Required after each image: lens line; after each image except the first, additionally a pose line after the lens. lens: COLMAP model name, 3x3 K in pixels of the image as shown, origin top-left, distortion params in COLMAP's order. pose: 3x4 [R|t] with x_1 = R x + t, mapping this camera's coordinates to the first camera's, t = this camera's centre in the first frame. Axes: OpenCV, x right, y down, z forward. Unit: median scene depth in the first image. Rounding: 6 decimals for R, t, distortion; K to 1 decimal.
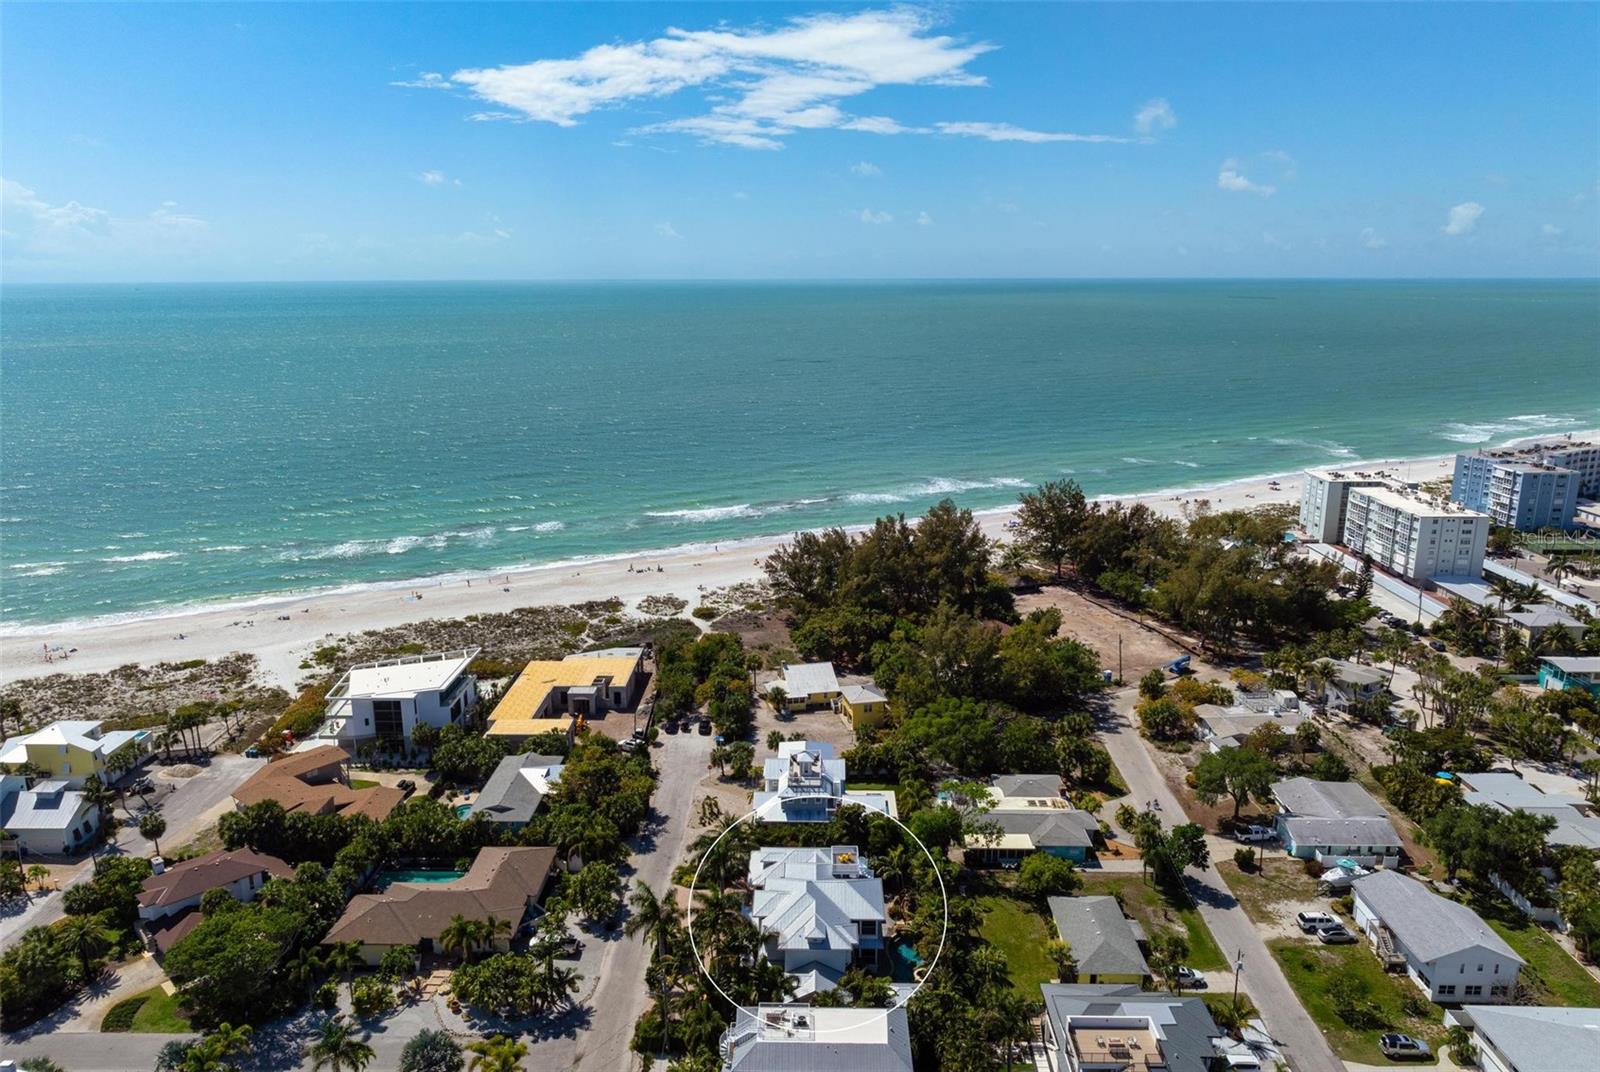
lens RADIAL K [[1131.9, 0, 800.0], [0, 1131.9, 536.0], [0, 0, 1]] dist [0.030678, -0.079427]
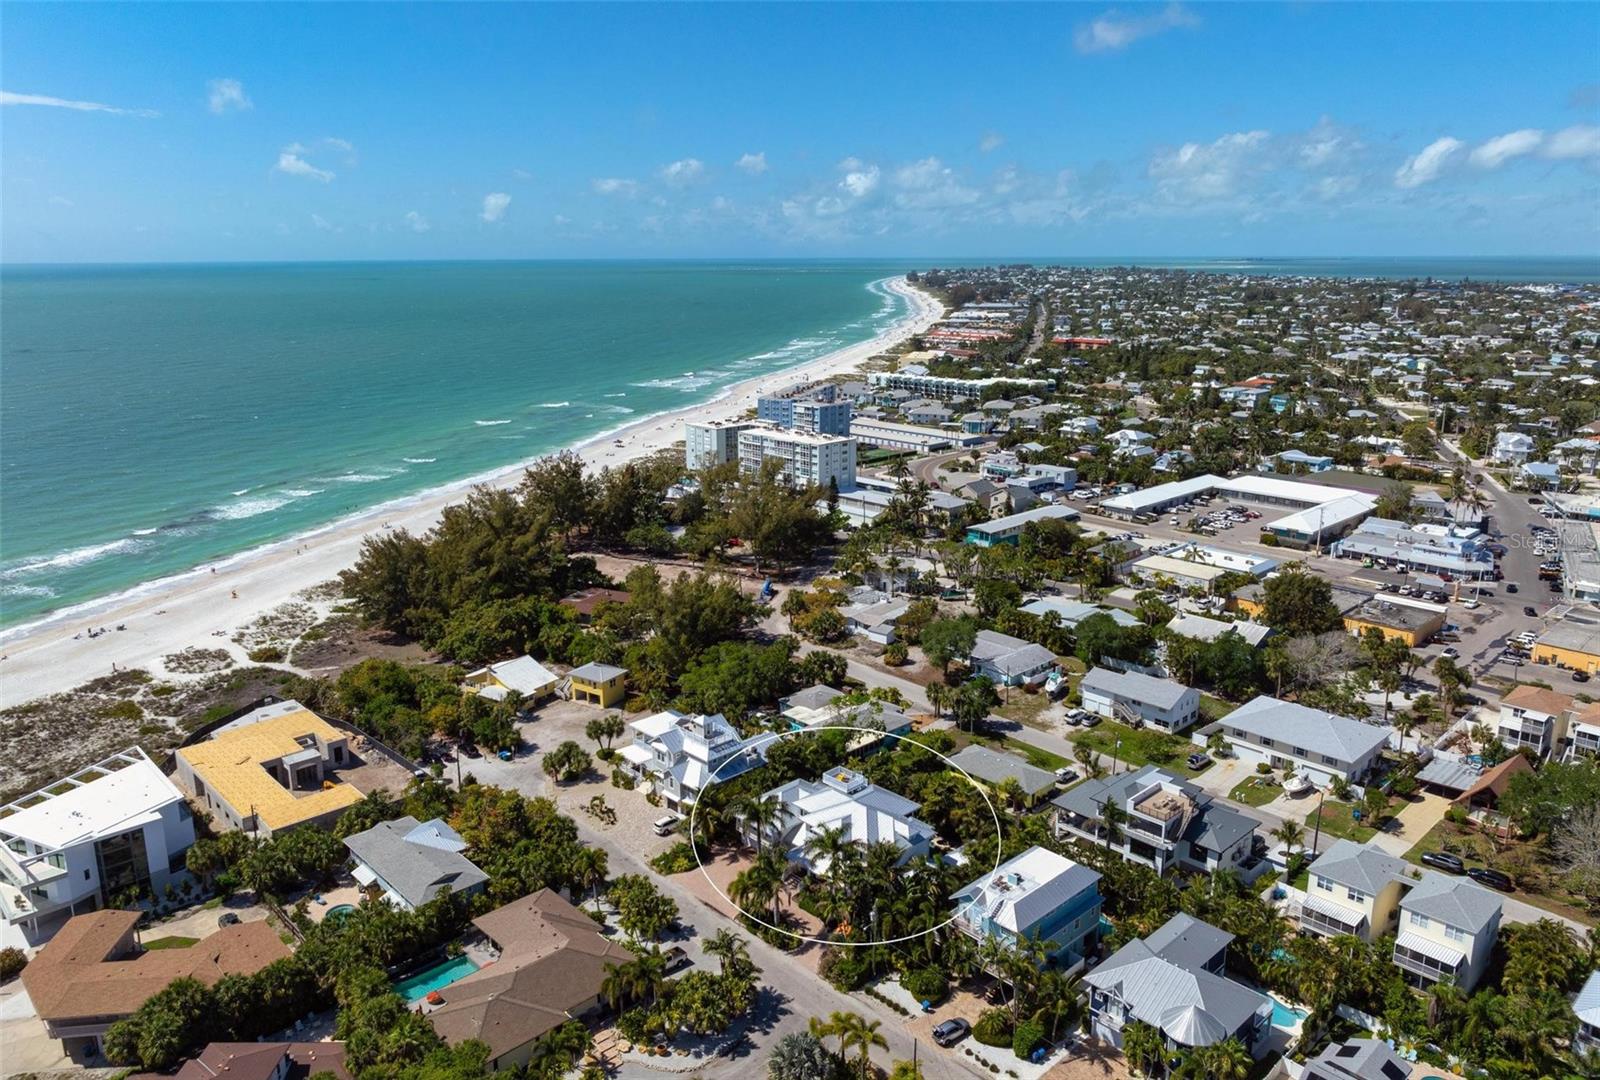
lens RADIAL K [[1134.1, 0, 800.7], [0, 1134.1, 516.3], [0, 0, 1]] dist [0.004872, -0.001340]
pose [[0.712279, -0.160909, 0.683204, -0.536597], [0.163636, 0.984615, 0.061298, -0.030601], [-0.682556, 0.068136, 0.727651, 0.160742]]
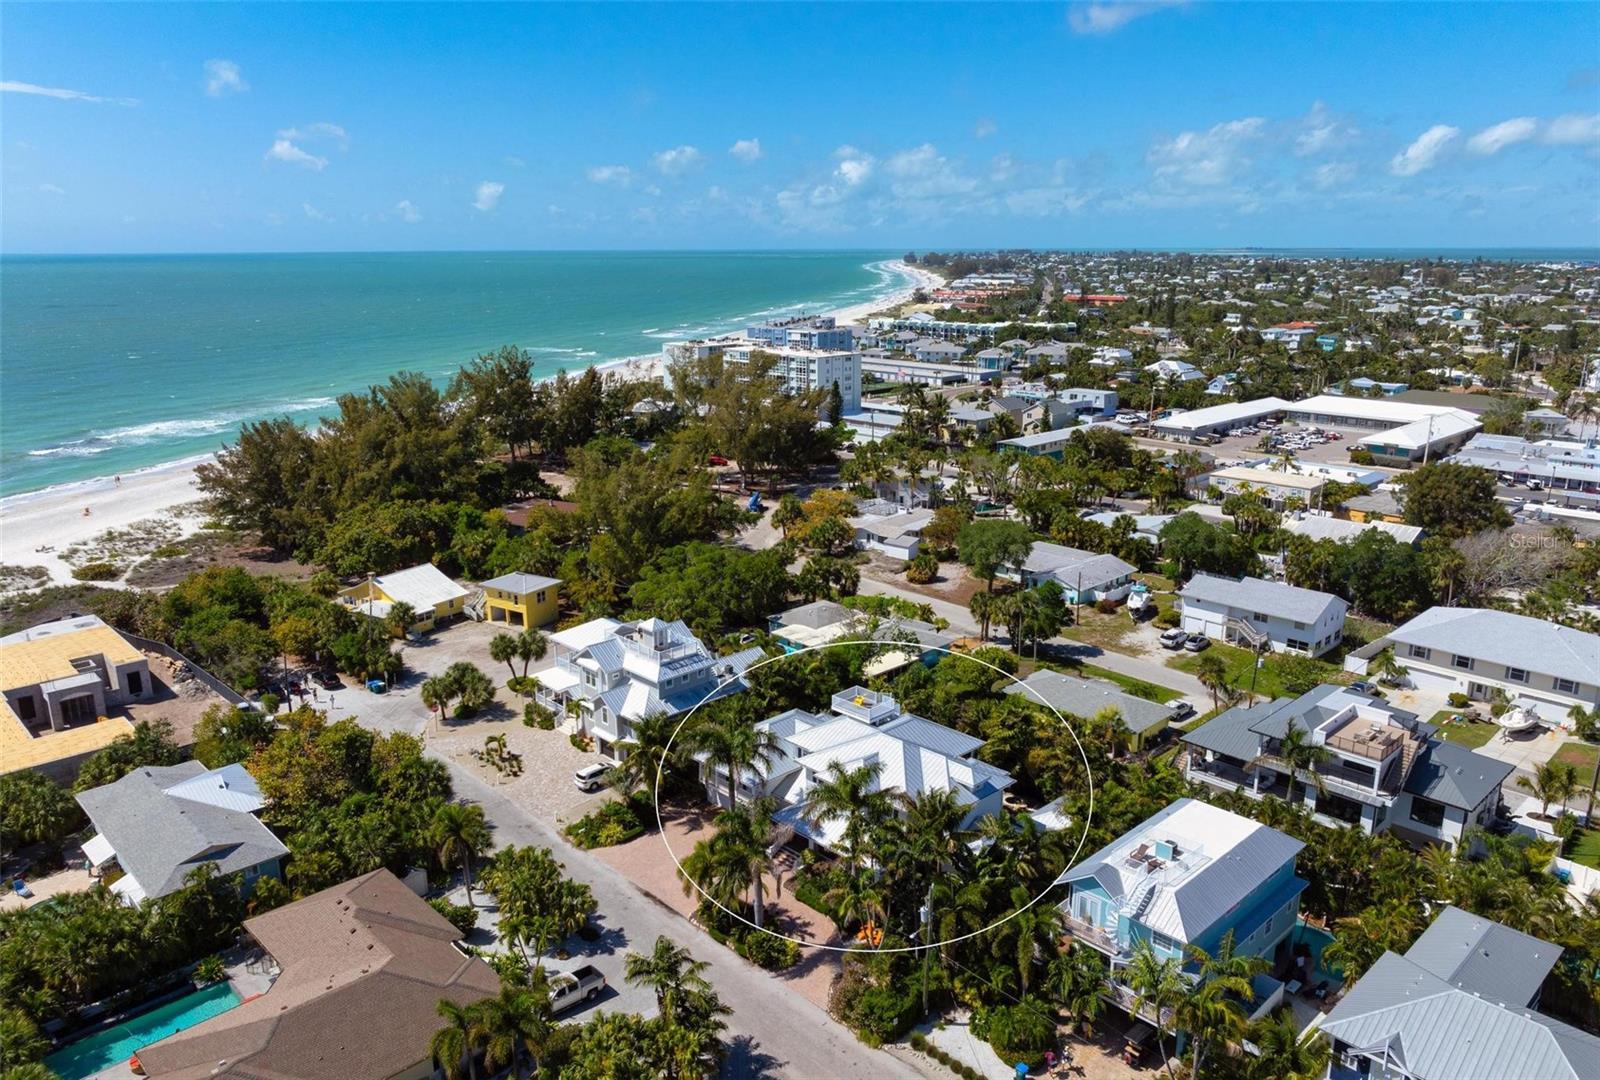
lens RADIAL K [[1136.5, 0, 800.0], [0, 1136.5, 540.0], [0, 0, 1]] dist [-0.003698, 0.005842]
pose [[0.709504, -0.179245, 0.681524, -0.351795], [0.164301, 0.982534, 0.087366, 0.087501], [-0.685280, 0.049989, 0.726562, 0.383273]]
